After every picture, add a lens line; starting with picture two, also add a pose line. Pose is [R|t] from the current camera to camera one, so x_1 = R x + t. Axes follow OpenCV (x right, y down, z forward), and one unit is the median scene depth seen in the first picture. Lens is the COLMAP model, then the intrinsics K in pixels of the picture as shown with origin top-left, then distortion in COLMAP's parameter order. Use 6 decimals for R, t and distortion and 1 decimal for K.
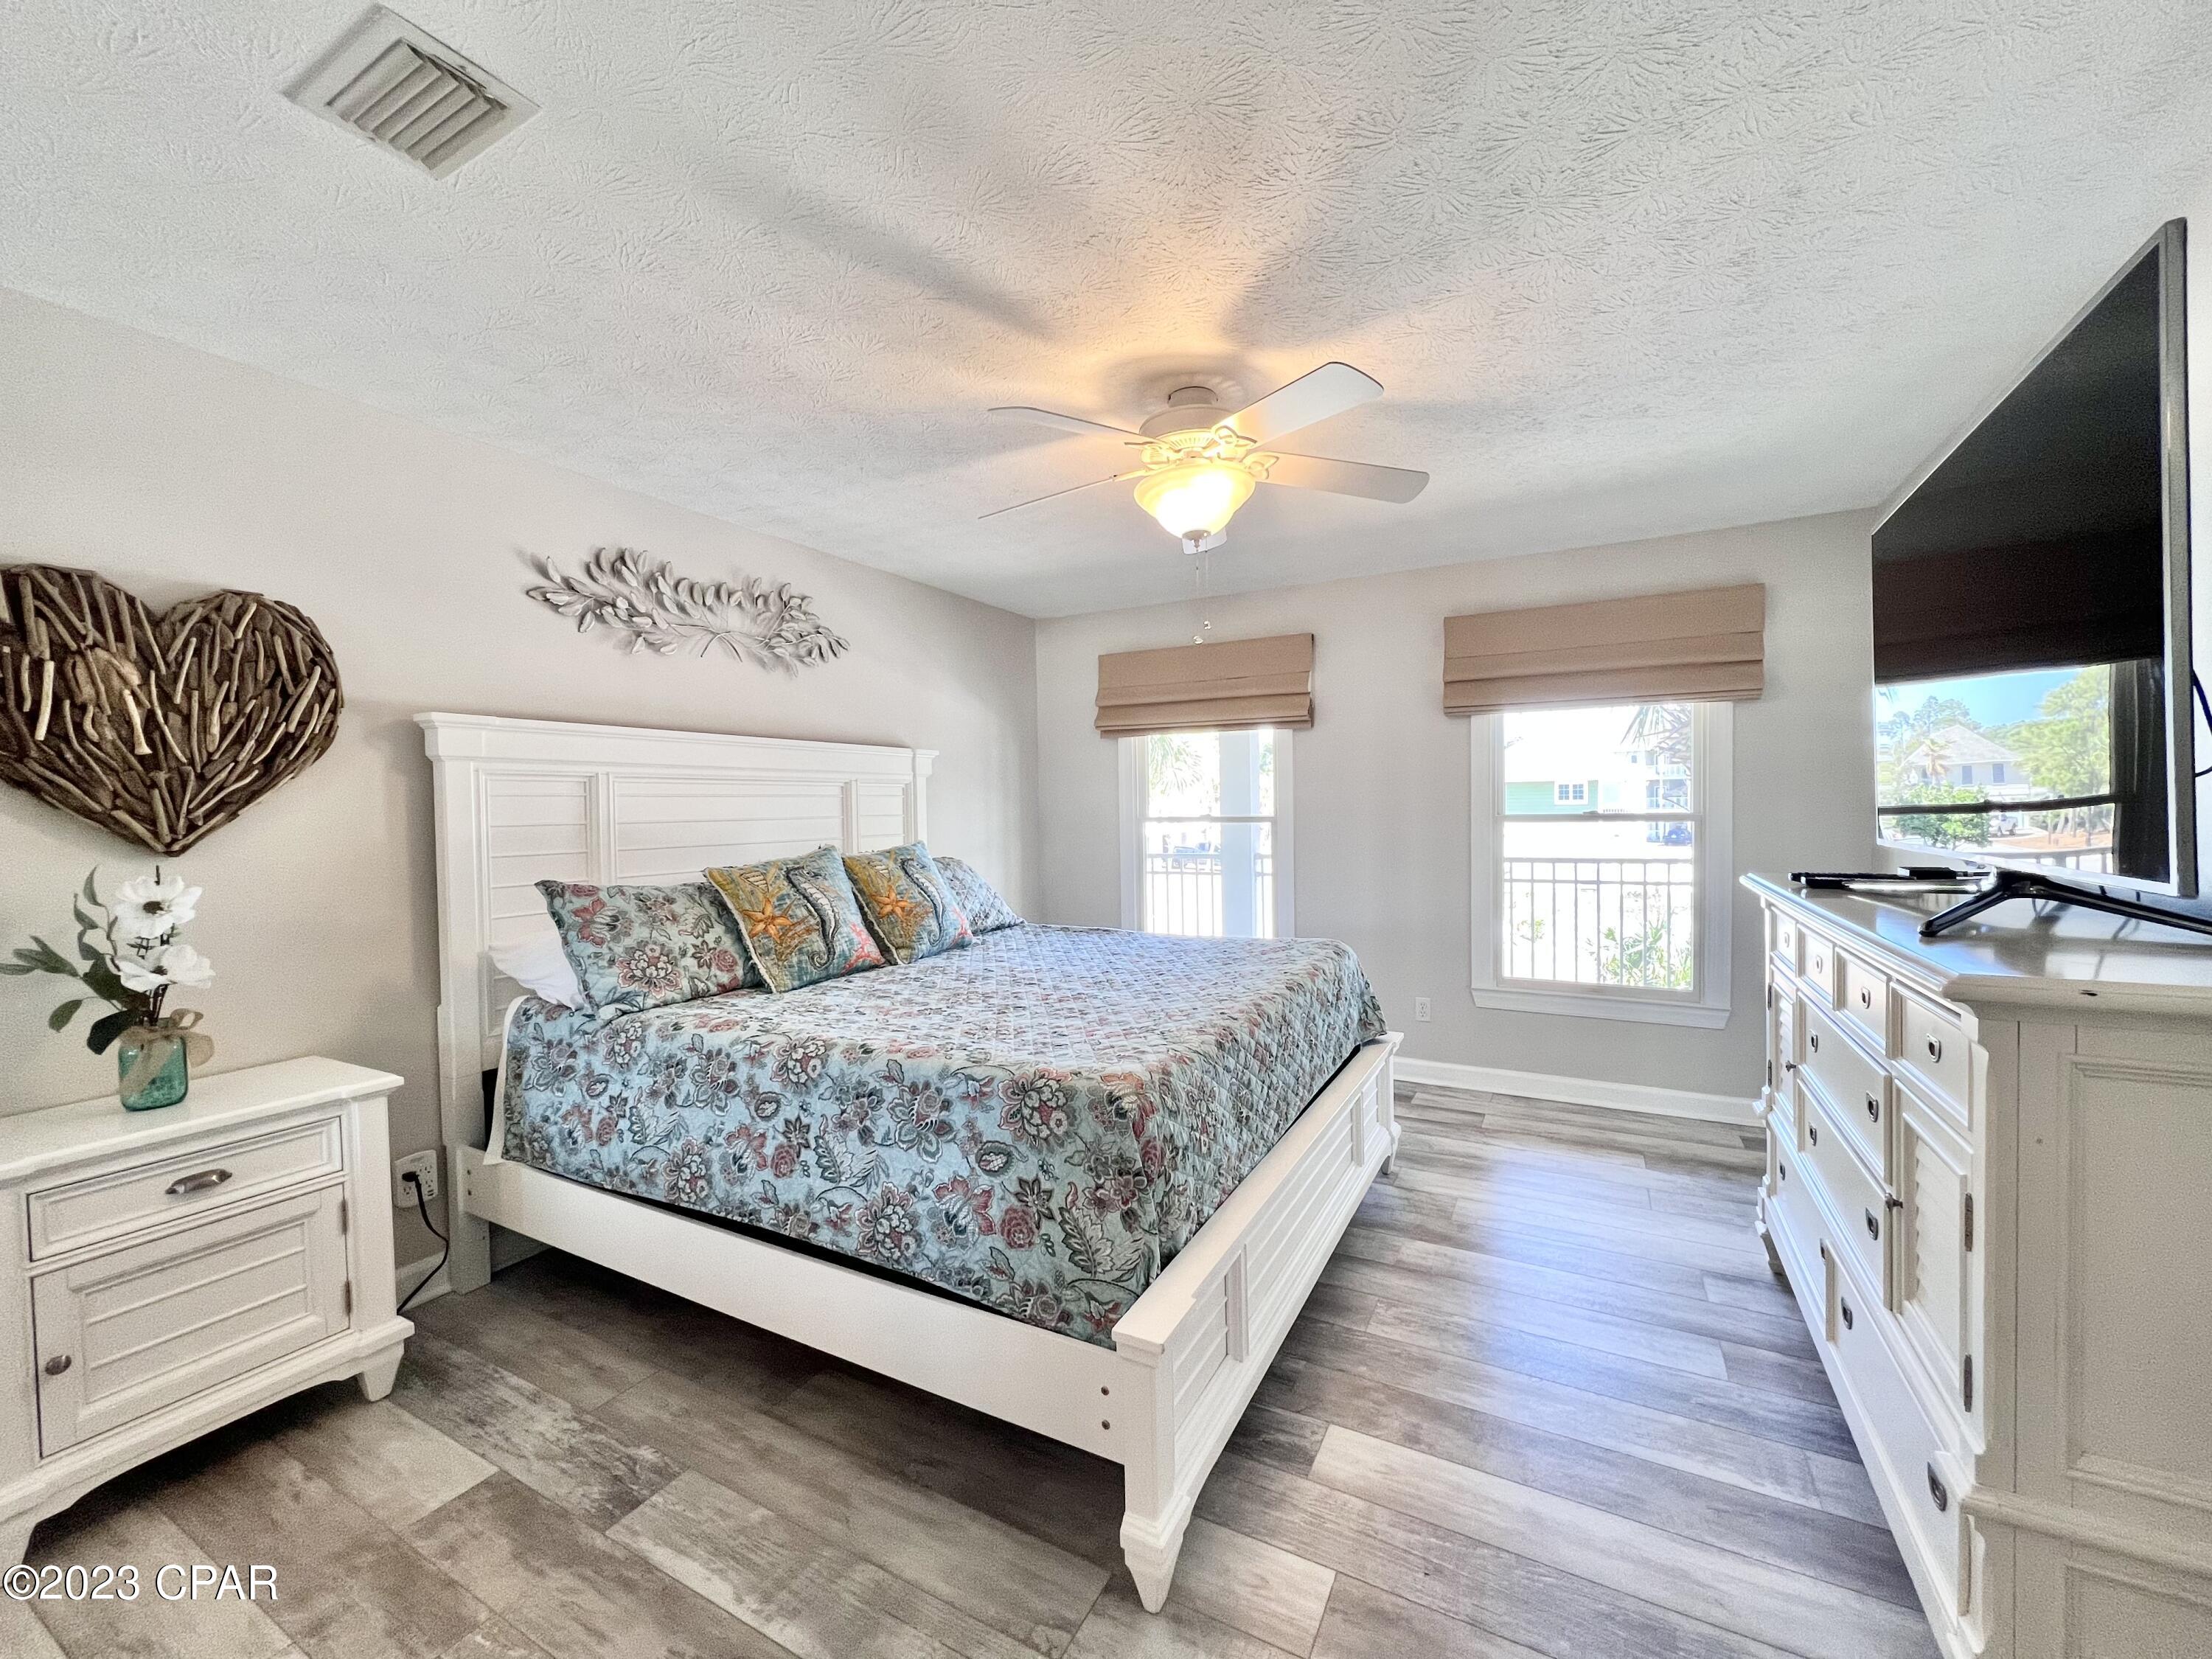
lens RADIAL K [[883.6, 0, 1110.0], [0, 883.6, 833.2], [0, 0, 1]] dist [-0.002198, 0.001019]
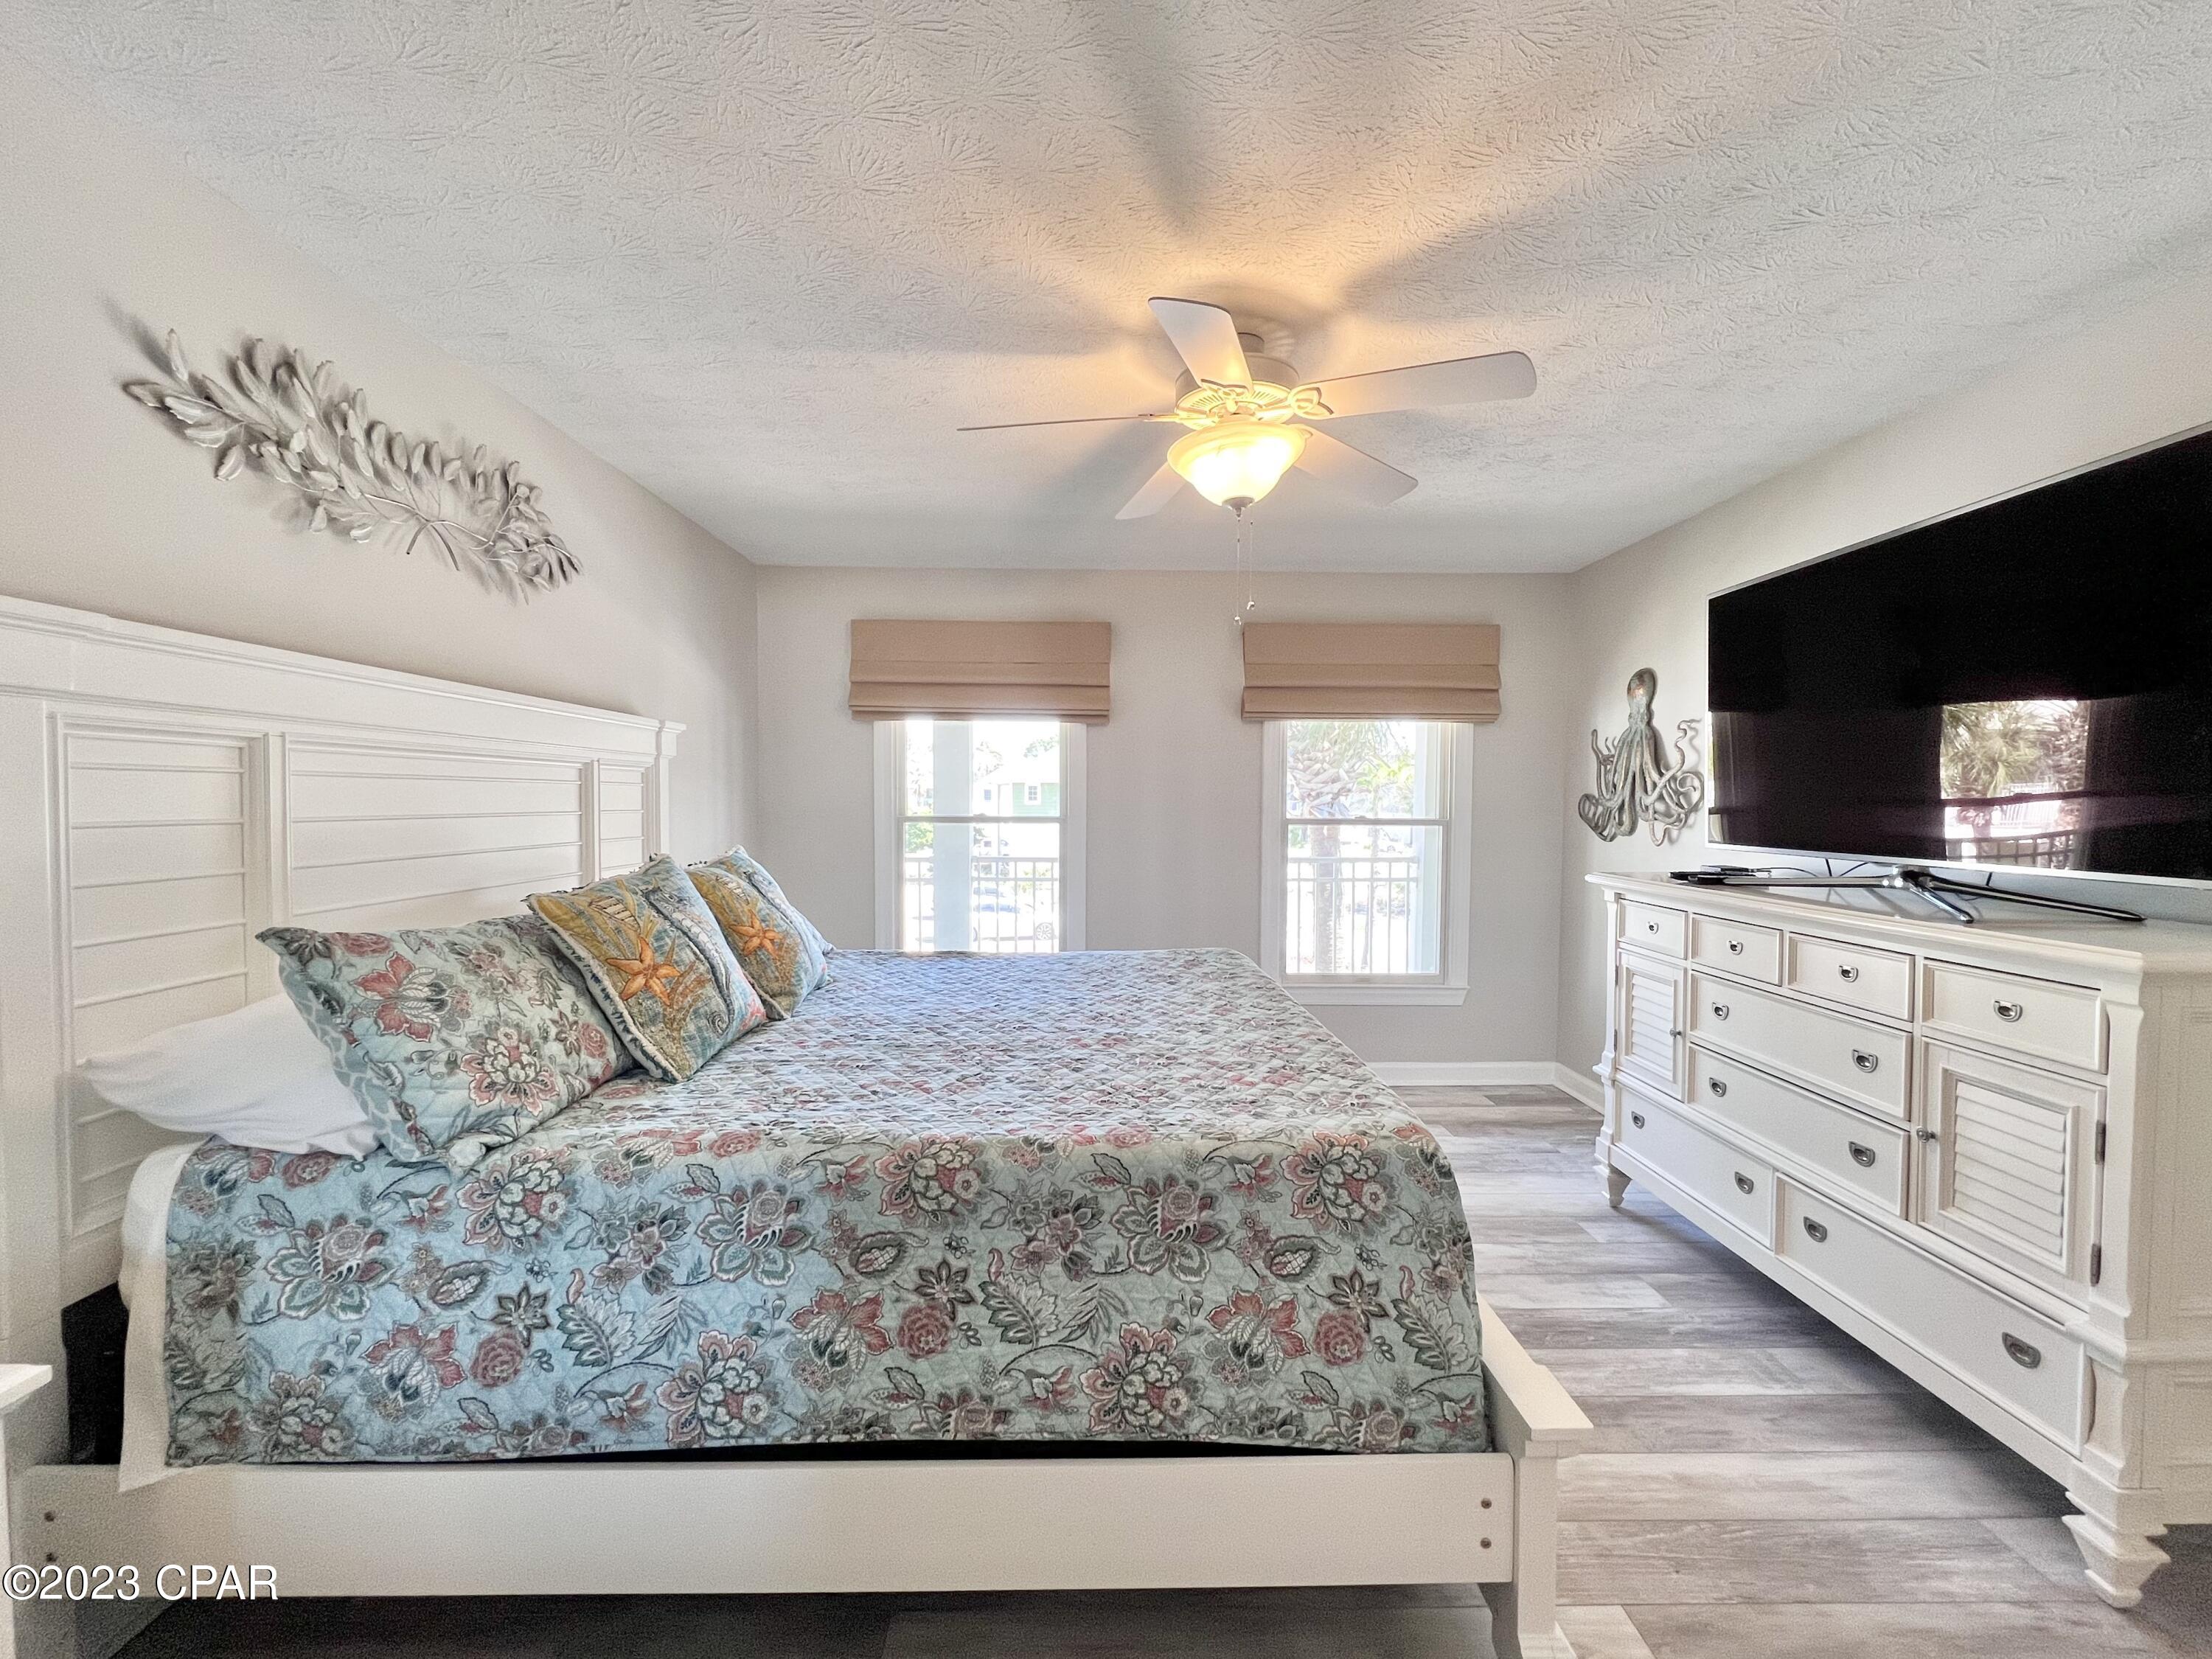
lens RADIAL K [[927.3, 0, 1106.9], [0, 927.3, 832.8], [0, 0, 1]] dist [-0.002667, 0.000952]
pose [[0.871146, 0.001552, 0.491022, -0.539041], [-0.002786, 0.999995, 0.001780, -0.008958], [-0.491017, -0.002919, 0.871145, 0.288159]]
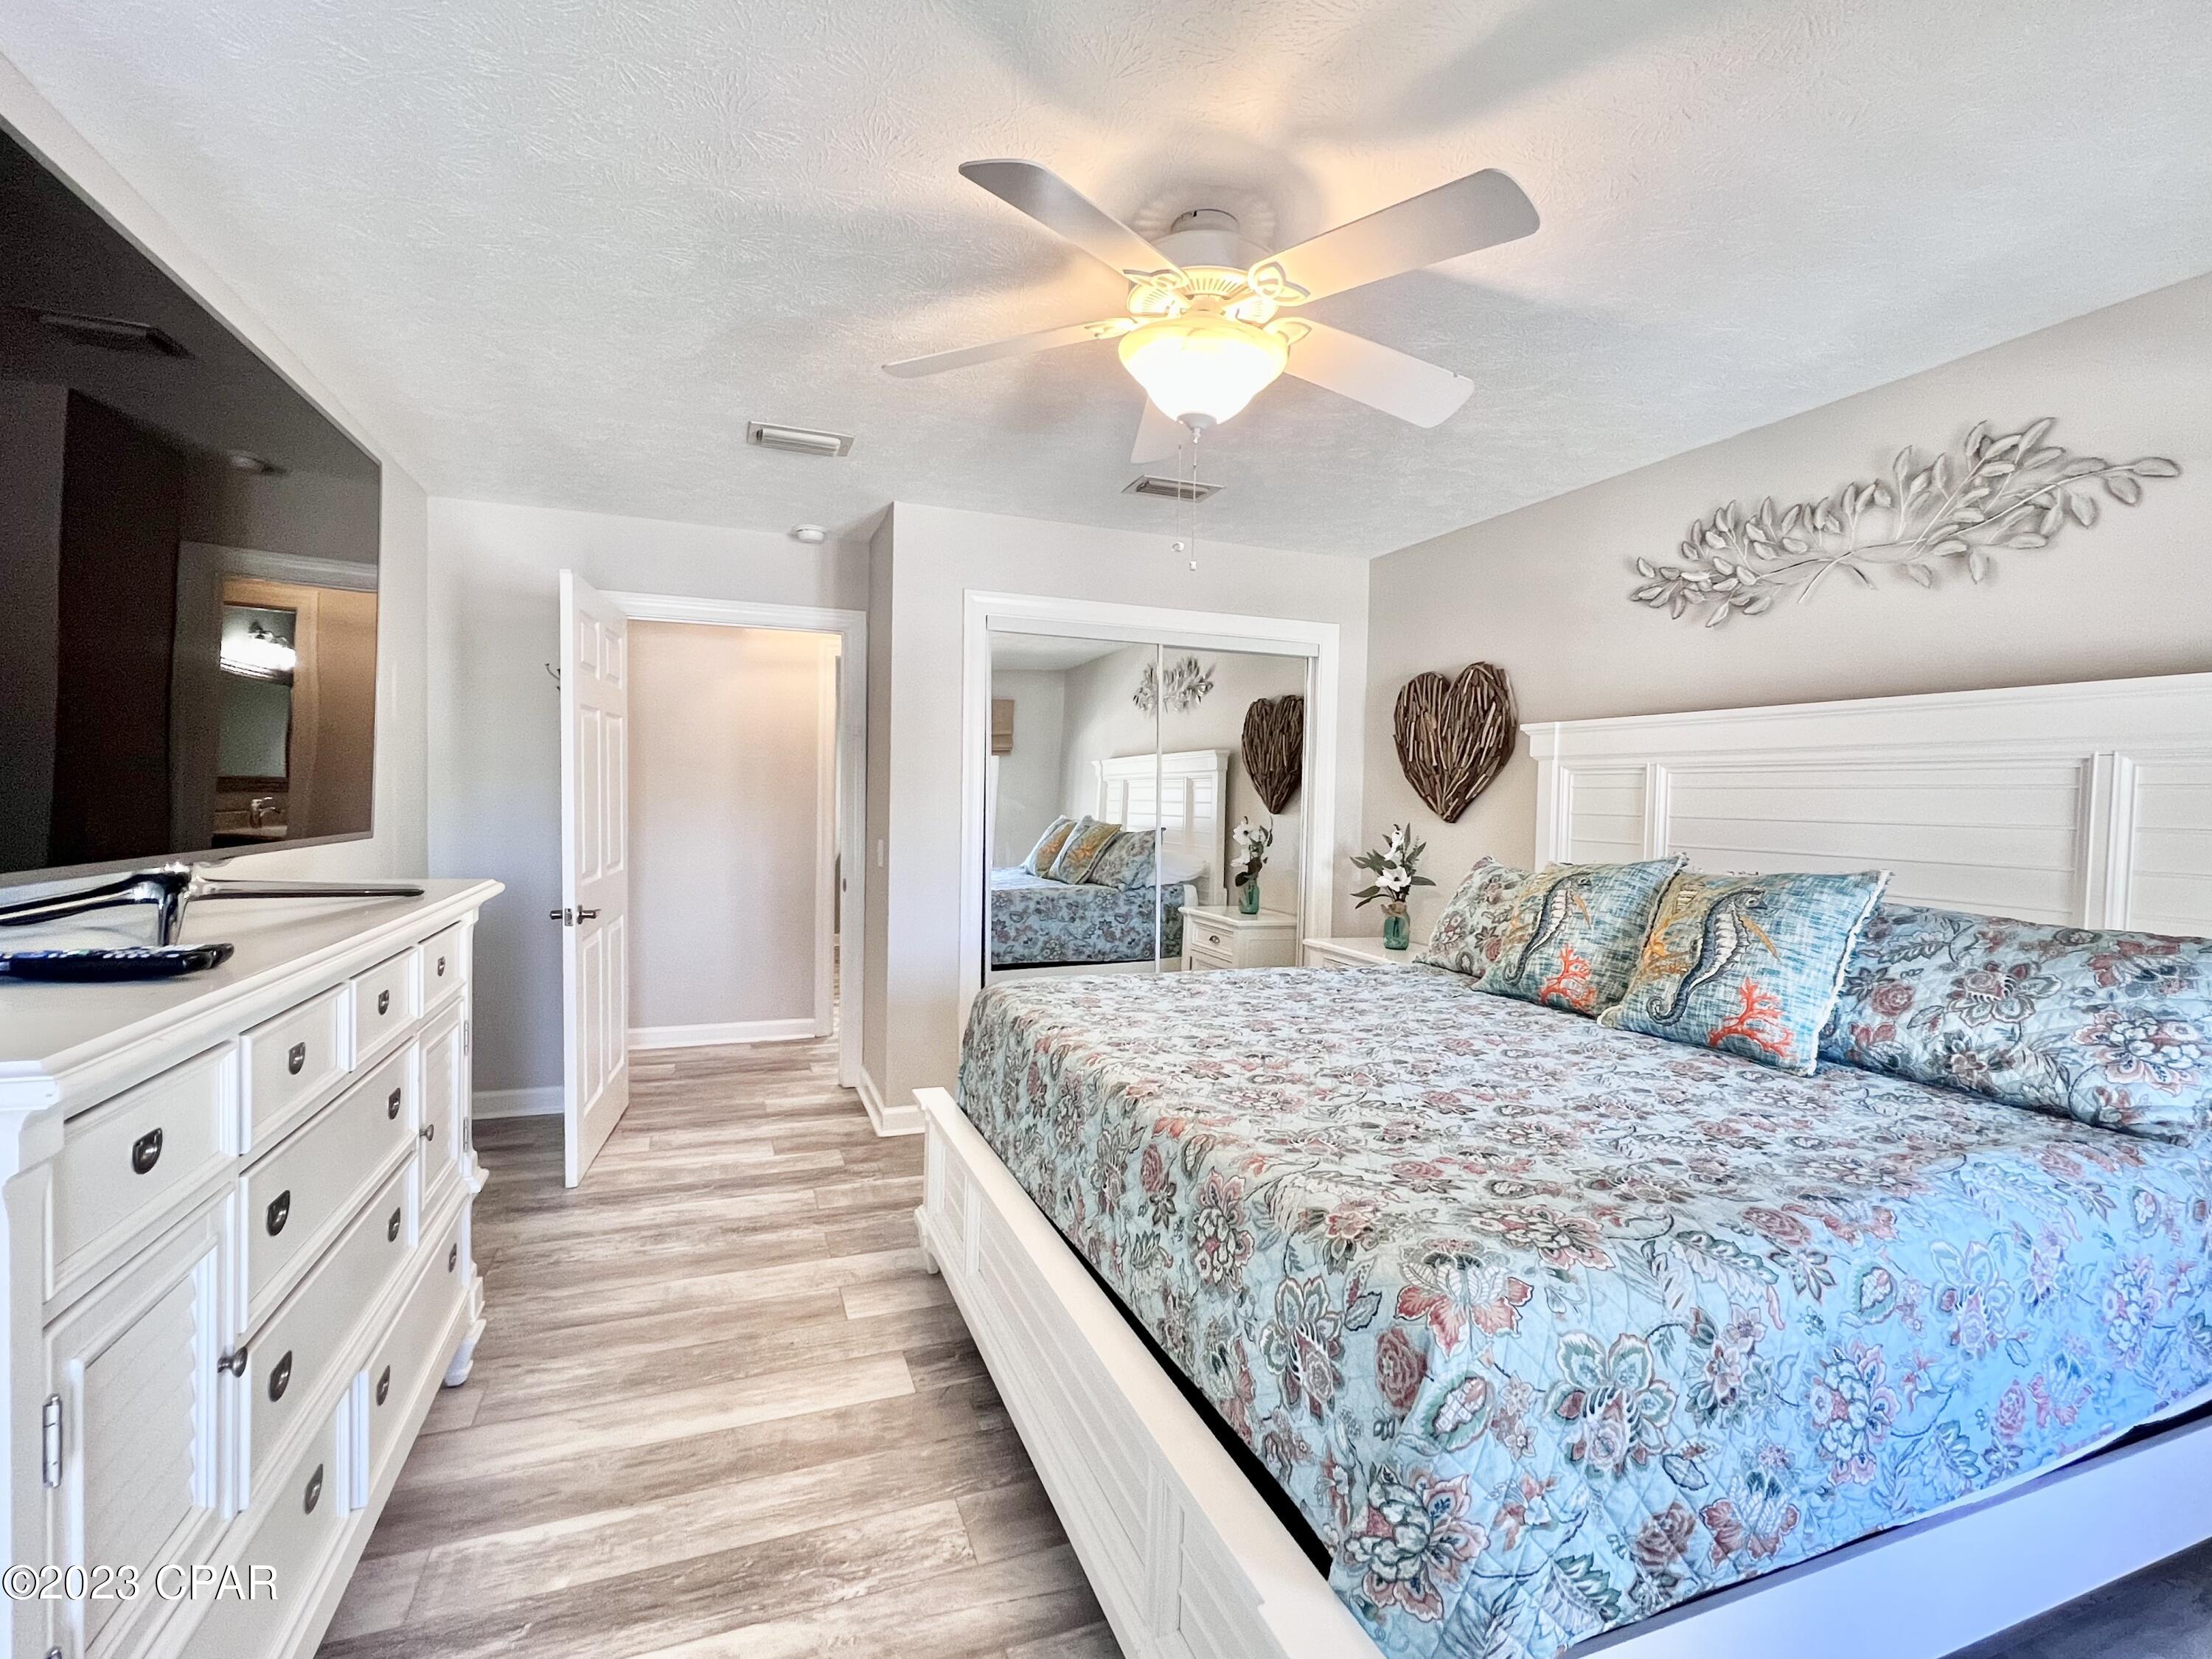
lens RADIAL K [[1015.5, 0, 1106.0], [0, 1015.5, 829.5], [0, 0, 1]] dist [0.000781, 0.000113]
pose [[-0.647648, 0.030132, -0.761344, 0.898326], [-0.031698, 0.997287, 0.066434, -0.070668], [0.761280, 0.067159, -0.644936, 1.712914]]
